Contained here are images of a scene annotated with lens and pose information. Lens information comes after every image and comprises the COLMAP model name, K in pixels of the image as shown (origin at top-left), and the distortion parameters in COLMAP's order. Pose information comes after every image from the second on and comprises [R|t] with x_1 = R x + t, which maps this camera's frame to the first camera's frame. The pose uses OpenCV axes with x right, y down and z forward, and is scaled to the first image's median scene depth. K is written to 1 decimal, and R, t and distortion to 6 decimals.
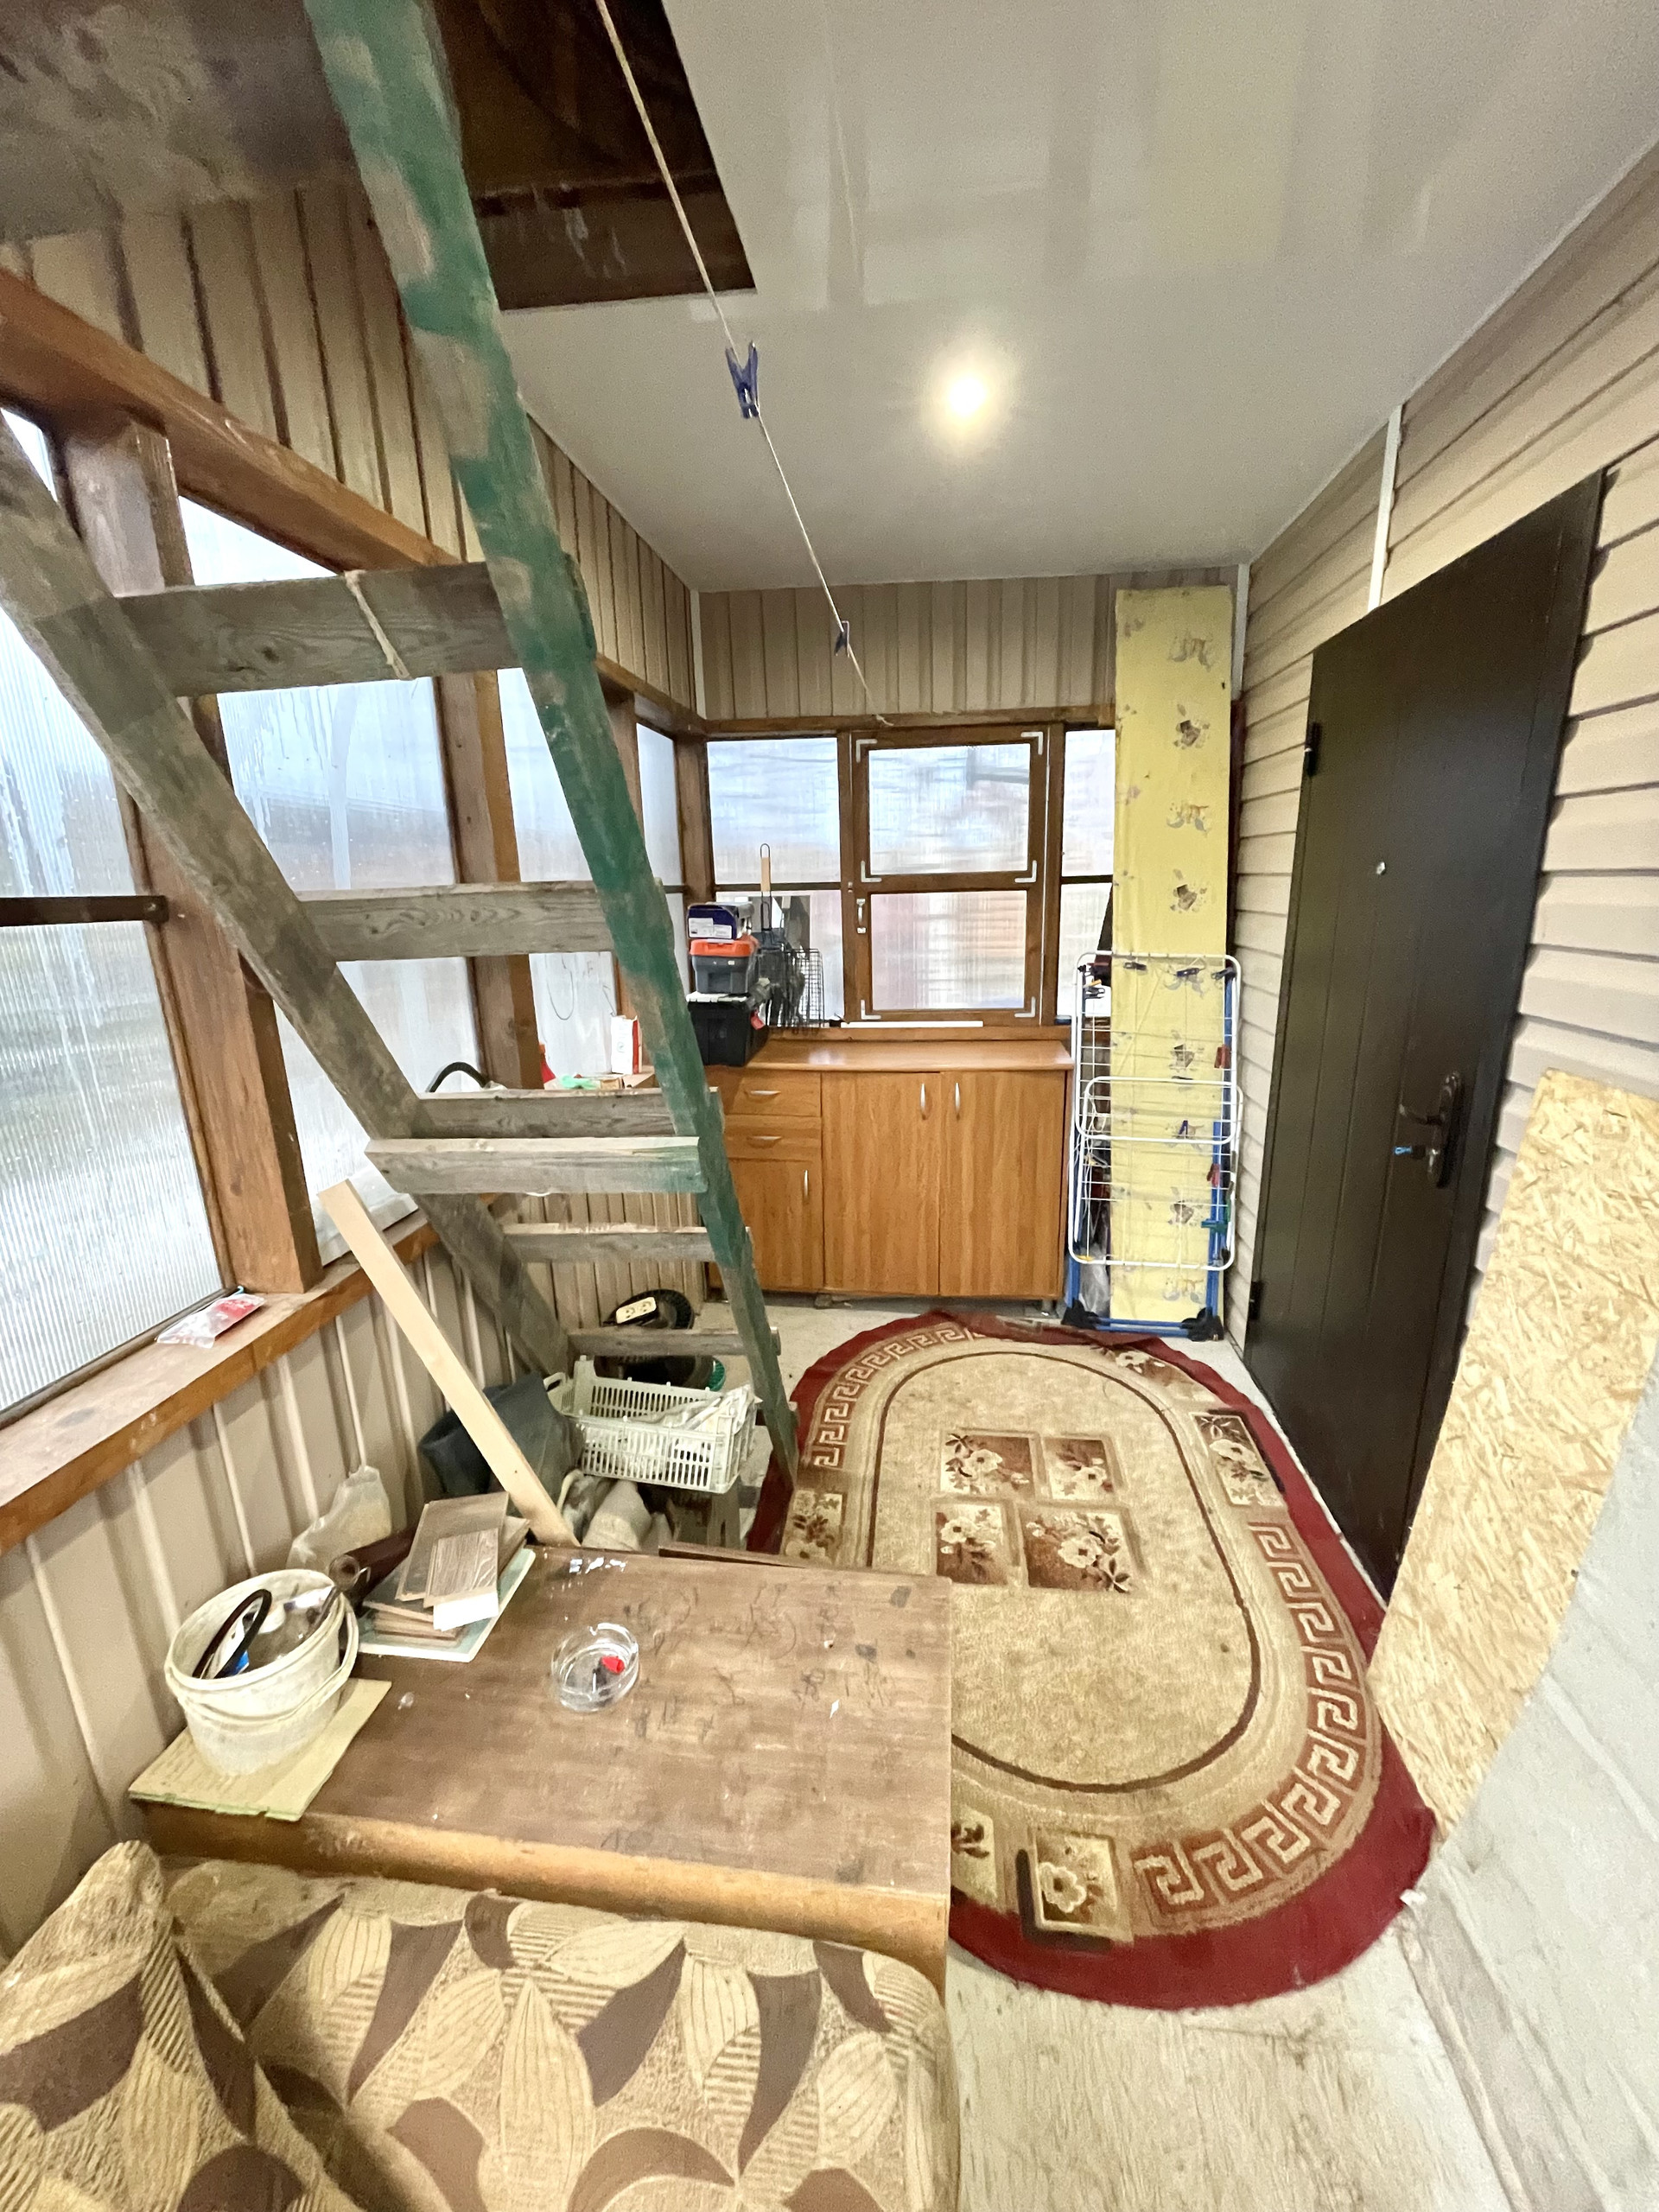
lens RADIAL K [[887.7, 0, 833.6], [0, 887.7, 1112.2], [0, 0, 1]] dist [-0.007542, 0.000449]
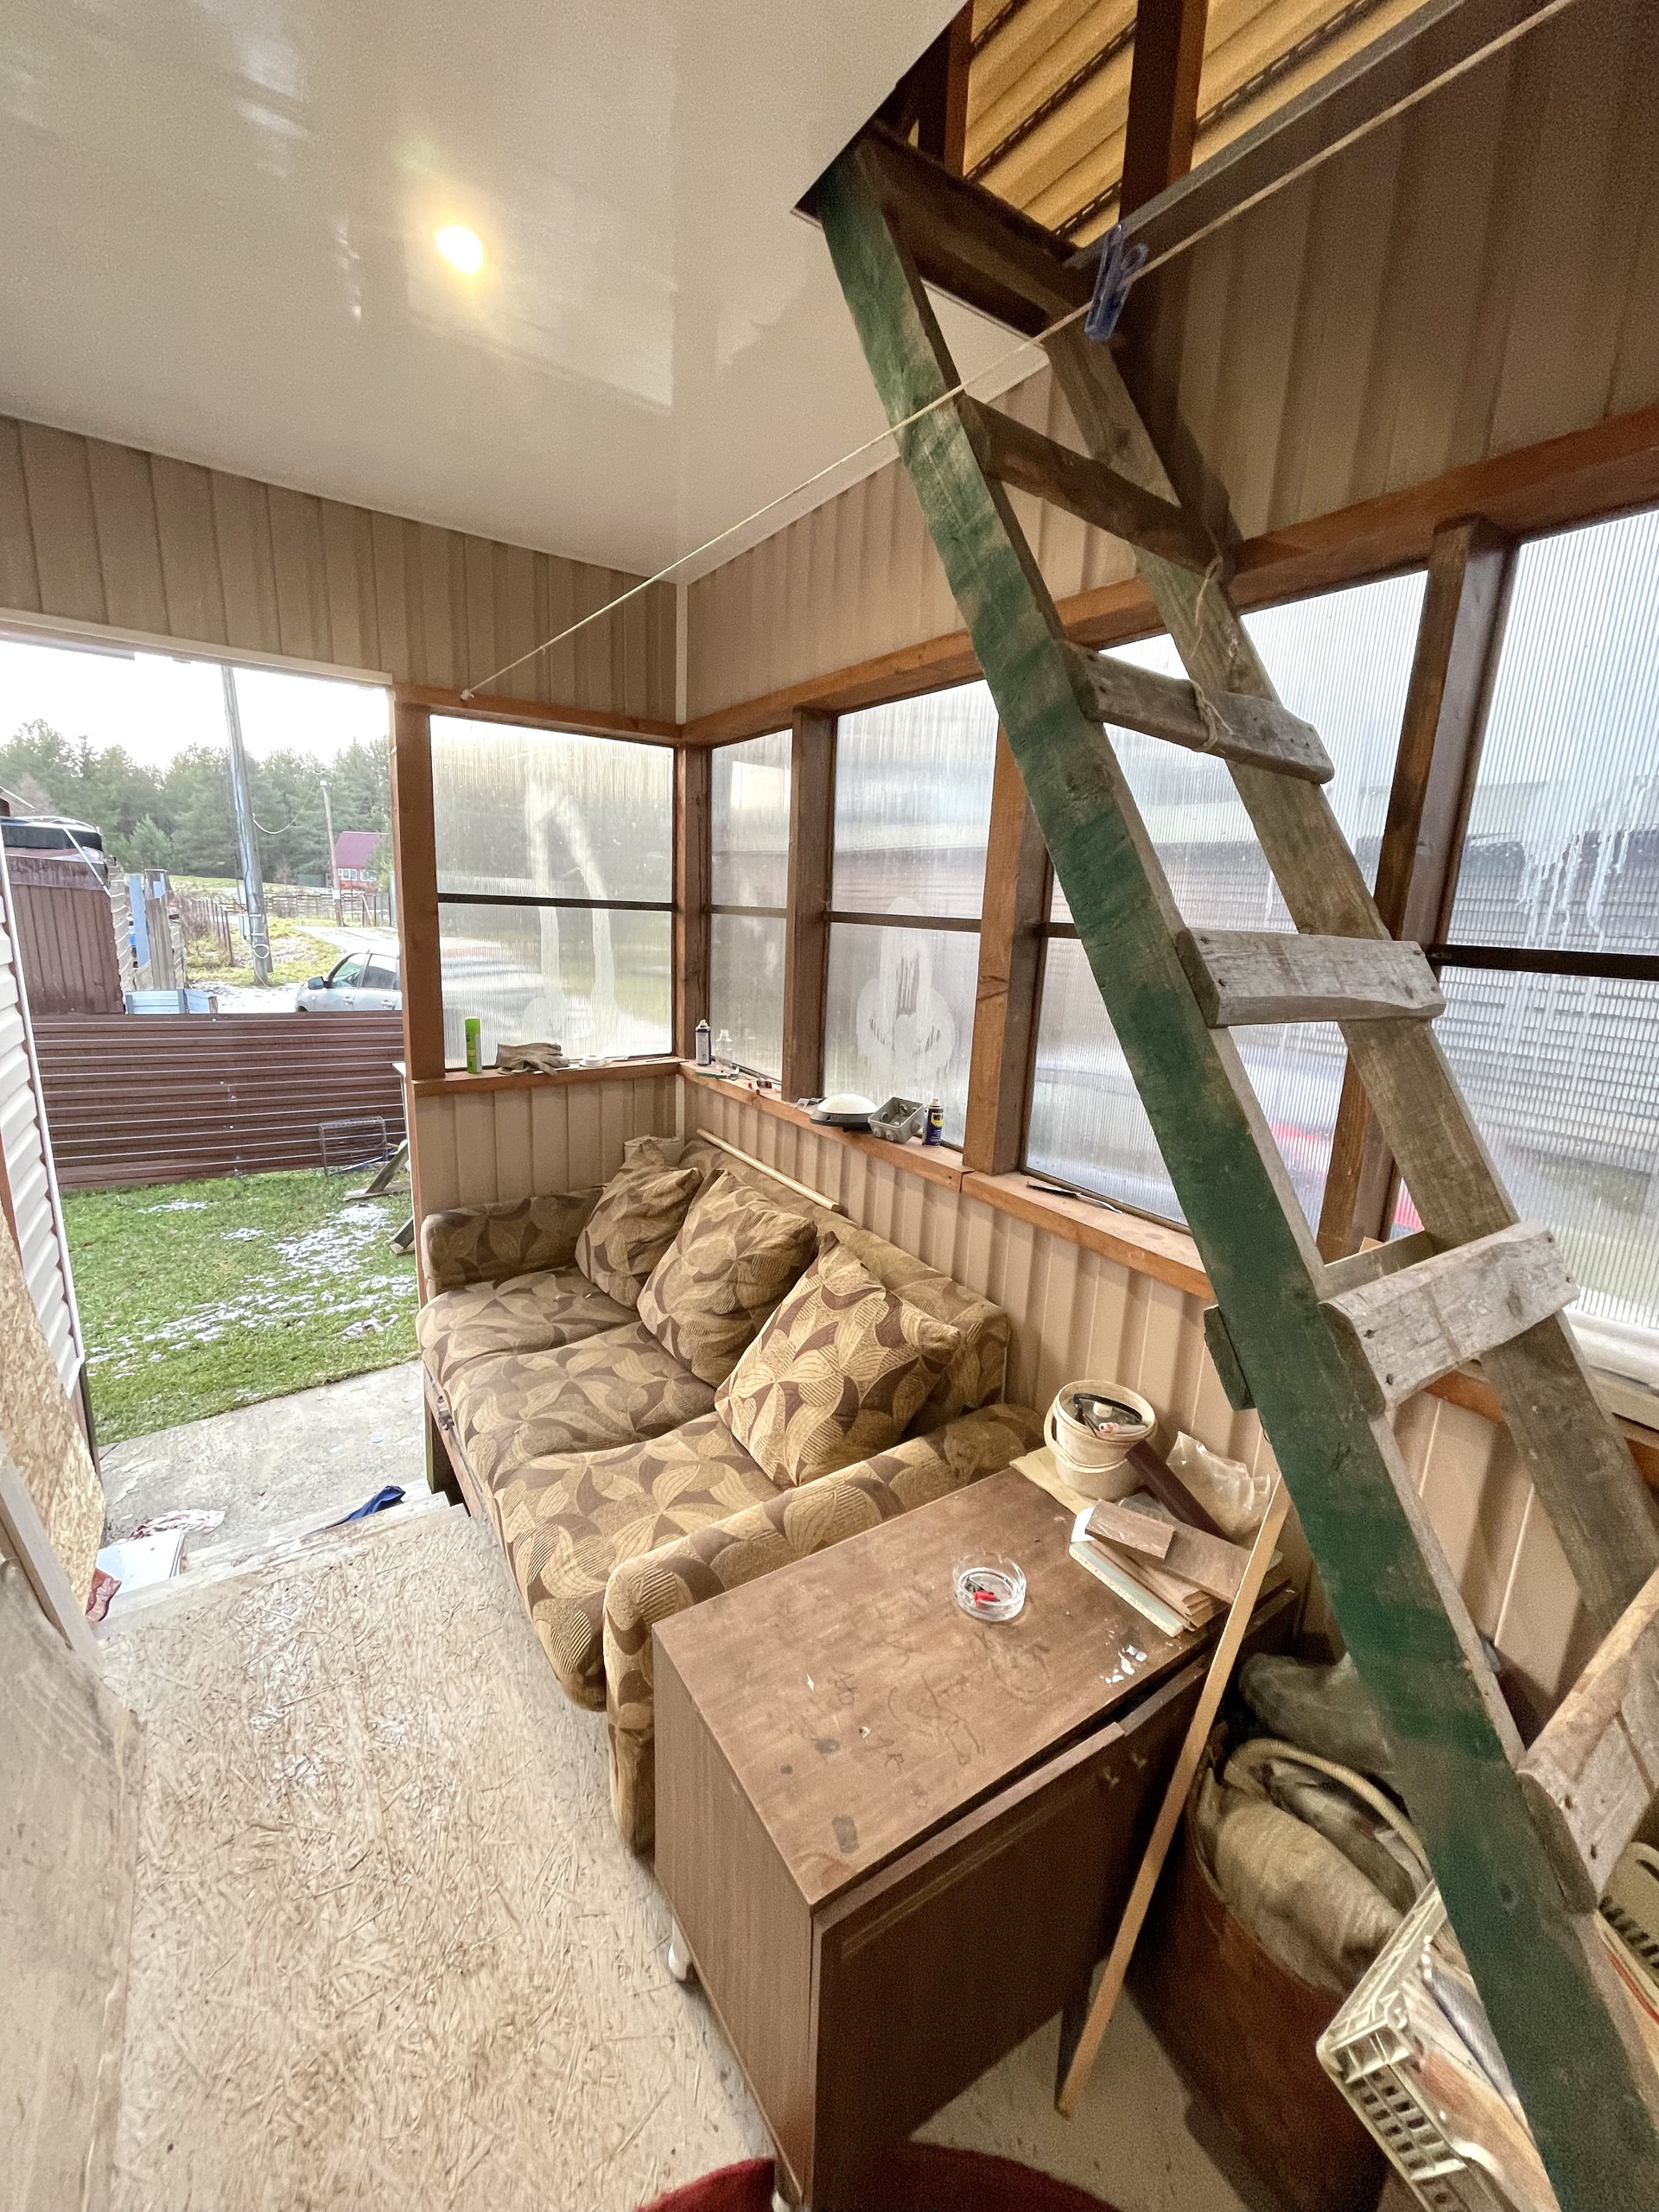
lens RADIAL K [[887.7, 0, 837.0], [0, 887.7, 1108.6], [0, 0, 1]] dist [-0.007542, 0.000449]
pose [[-0.751611, 0.122397, -0.648151, 0.595940], [-0.195863, 0.896899, 0.396498, -0.382503], [0.629857, 0.424960, -0.650146, 1.452585]]
